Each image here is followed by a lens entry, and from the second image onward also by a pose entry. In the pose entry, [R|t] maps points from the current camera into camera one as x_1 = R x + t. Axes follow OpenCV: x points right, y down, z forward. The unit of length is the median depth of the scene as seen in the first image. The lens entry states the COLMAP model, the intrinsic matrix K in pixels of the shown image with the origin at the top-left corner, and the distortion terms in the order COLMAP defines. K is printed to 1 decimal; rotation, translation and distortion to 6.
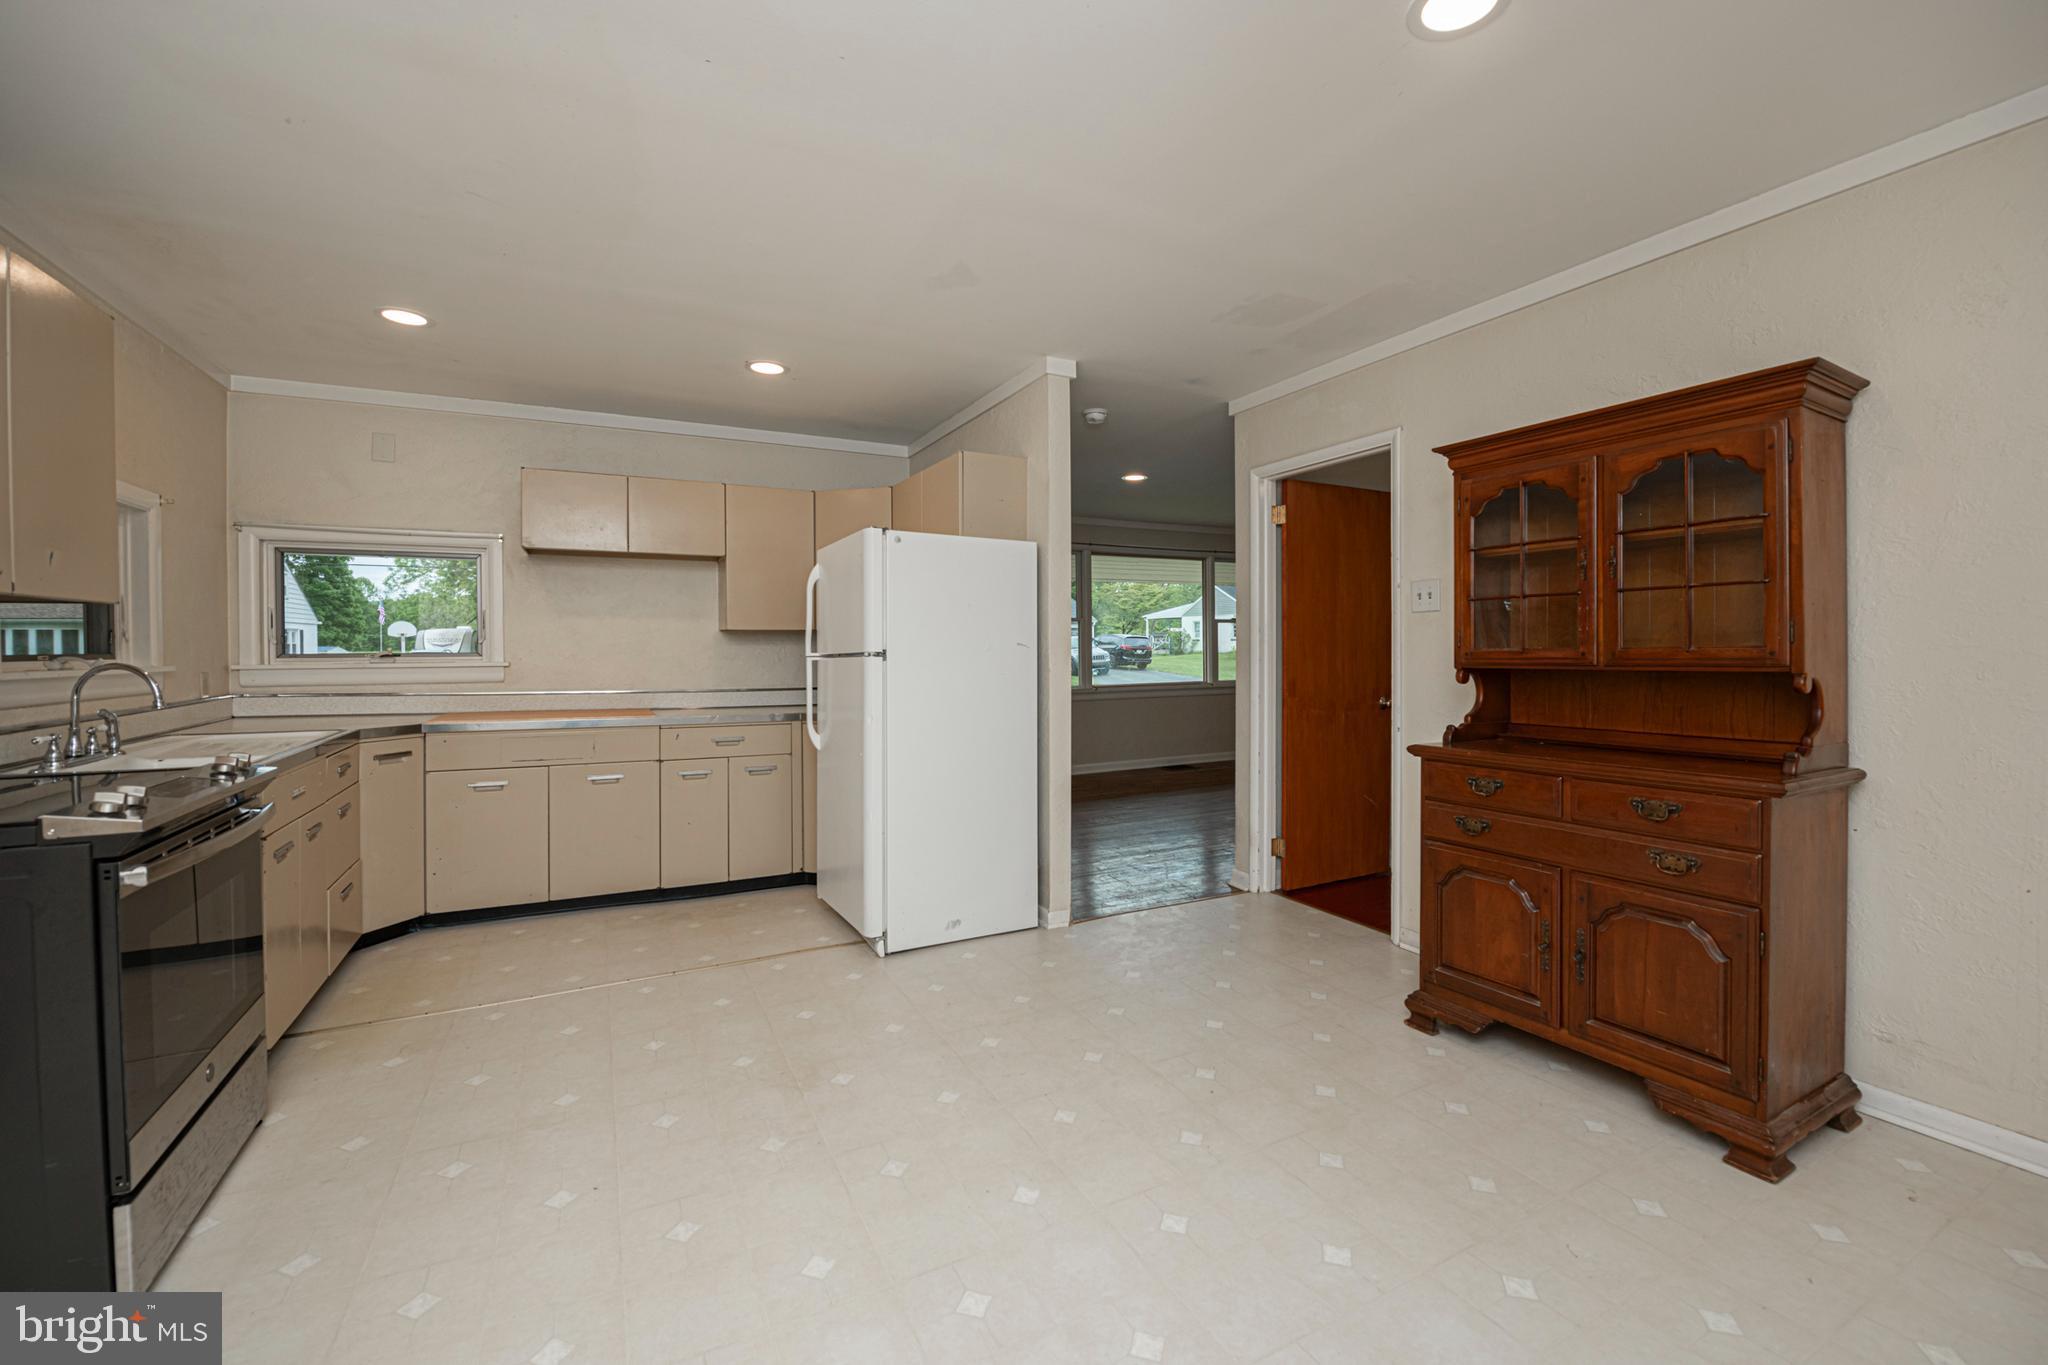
lens RADIAL K [[844.9, 0, 1021.6], [0, 844.9, 657.3], [0, 0, 1]] dist [-0.000978, -0.000133]
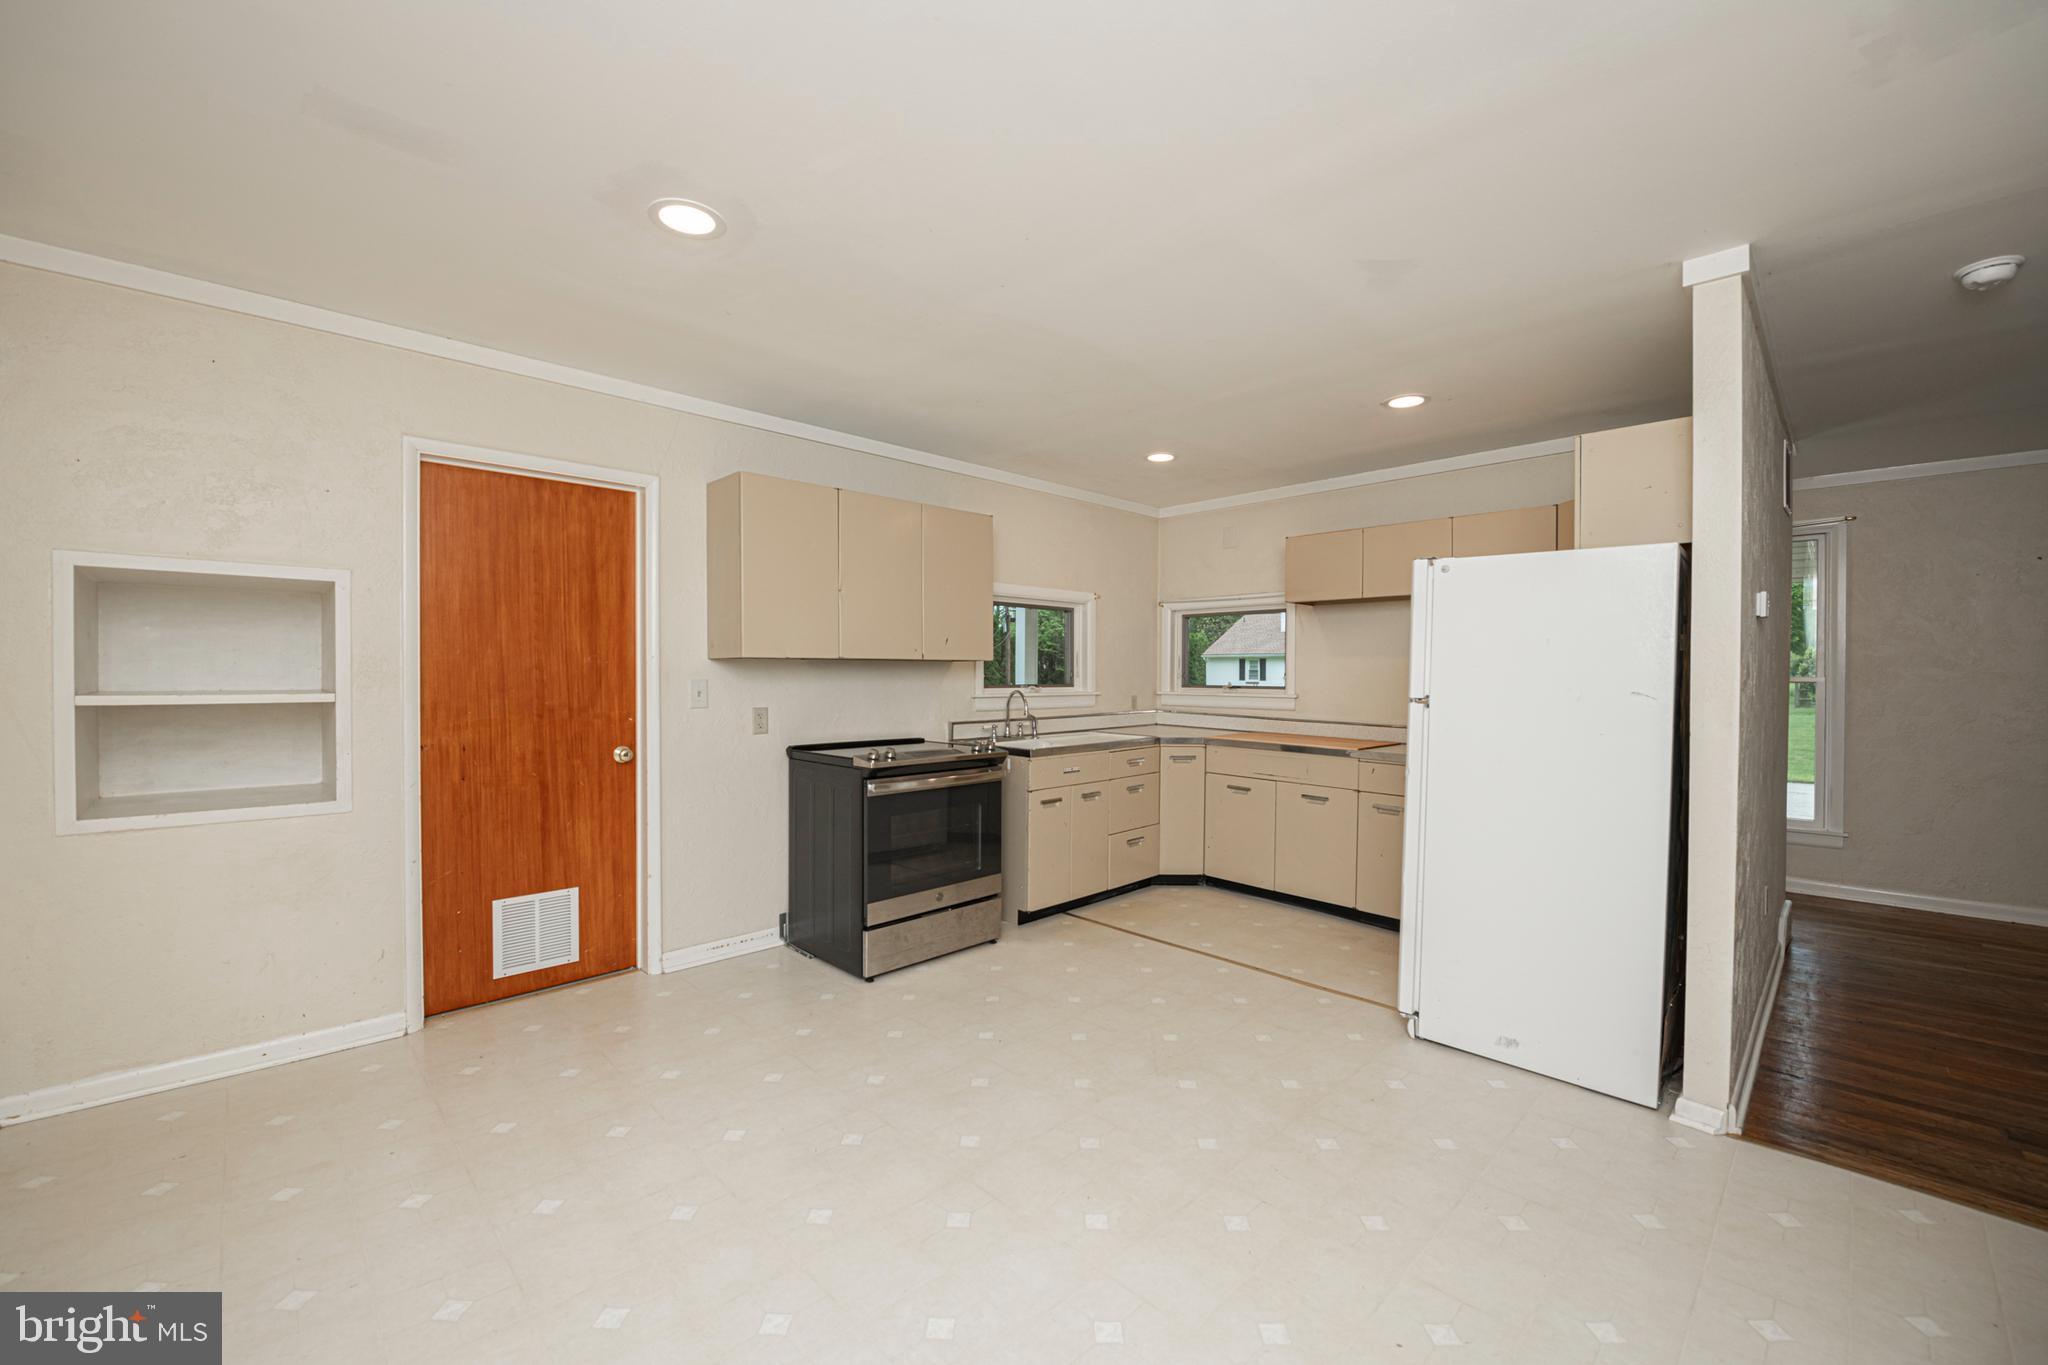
lens RADIAL K [[823.4, 0, 1024.0], [0, 823.4, 682.5], [0, 0, 1]] dist [-0.001712, -0.000153]
pose [[0.291164, 0.017357, -0.956516, 0.537932], [-0.016747, 0.999775, 0.013044, -0.026758], [0.956527, 0.012220, 0.291389, 0.342150]]
